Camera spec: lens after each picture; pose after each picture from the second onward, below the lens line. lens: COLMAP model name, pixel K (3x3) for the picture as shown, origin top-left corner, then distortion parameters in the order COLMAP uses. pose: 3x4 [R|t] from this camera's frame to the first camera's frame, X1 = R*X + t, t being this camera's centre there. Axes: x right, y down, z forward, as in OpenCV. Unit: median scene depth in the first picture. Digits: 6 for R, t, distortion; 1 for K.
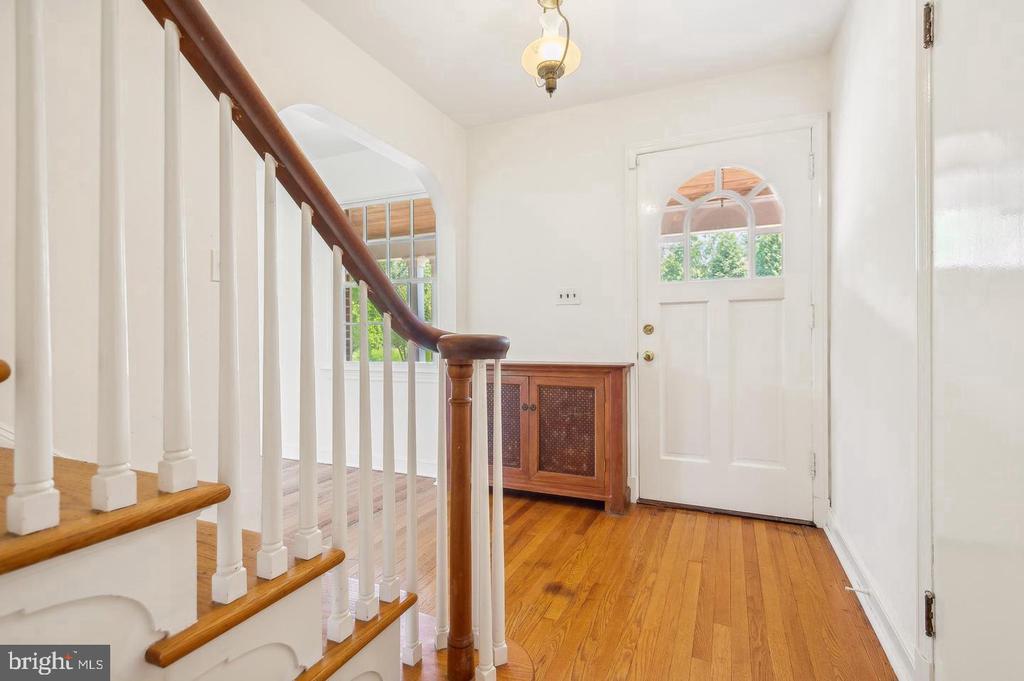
lens RADIAL K [[491.5, 0, 510.6], [0, 491.5, 336.4], [0, 0, 1]] dist [0.000202, -0.000693]
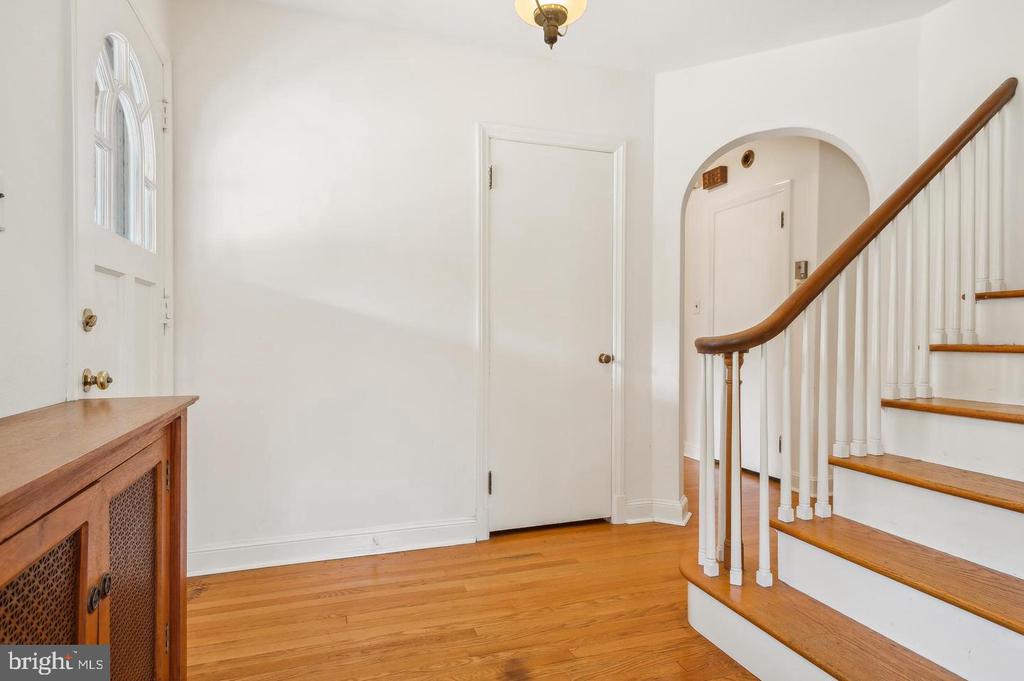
lens RADIAL K [[565.0, 0, 510.8], [0, 565.0, 341.4], [0, 0, 1]] dist [0.000343, 0.000095]
pose [[-0.677081, -0.003165, 0.735902, -0.519825], [0.009709, 0.999865, 0.013234, 0.000724], [-0.735845, 0.016106, -0.676959, 1.556354]]
